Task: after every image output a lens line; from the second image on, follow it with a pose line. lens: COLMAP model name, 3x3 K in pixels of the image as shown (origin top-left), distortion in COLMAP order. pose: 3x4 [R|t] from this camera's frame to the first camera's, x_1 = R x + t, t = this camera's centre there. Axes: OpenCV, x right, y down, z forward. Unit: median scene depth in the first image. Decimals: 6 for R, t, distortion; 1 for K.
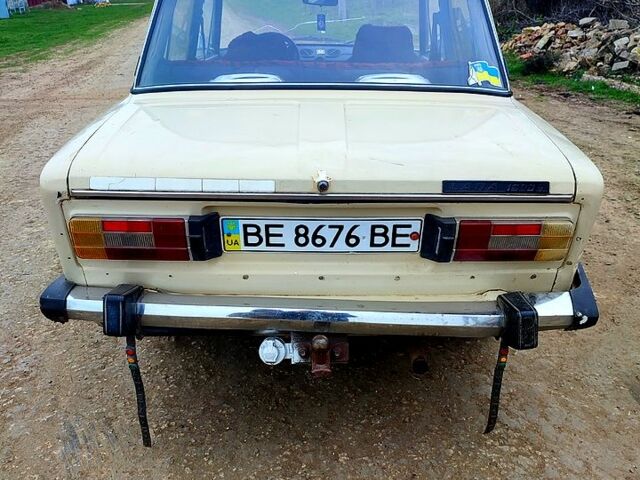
lens RADIAL K [[594.2, 0, 320.0], [0, 594.2, 240.0], [0, 0, 1]] dist [0.017475, 0.006675]
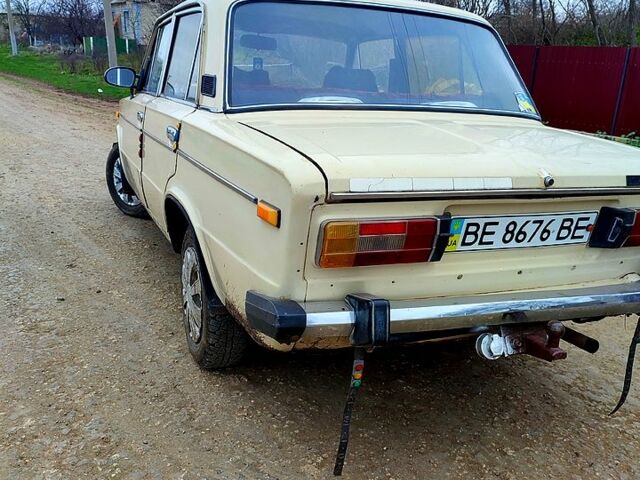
lens RADIAL K [[594.2, 0, 320.0], [0, 594.2, 240.0], [0, 0, 1]] dist [0.017475, 0.006675]
pose [[0.930510, -0.056872, 0.361825, -0.733872], [0.092706, 0.992274, -0.082448, 0.062936], [-0.354341, 0.110262, 0.928593, 0.126679]]
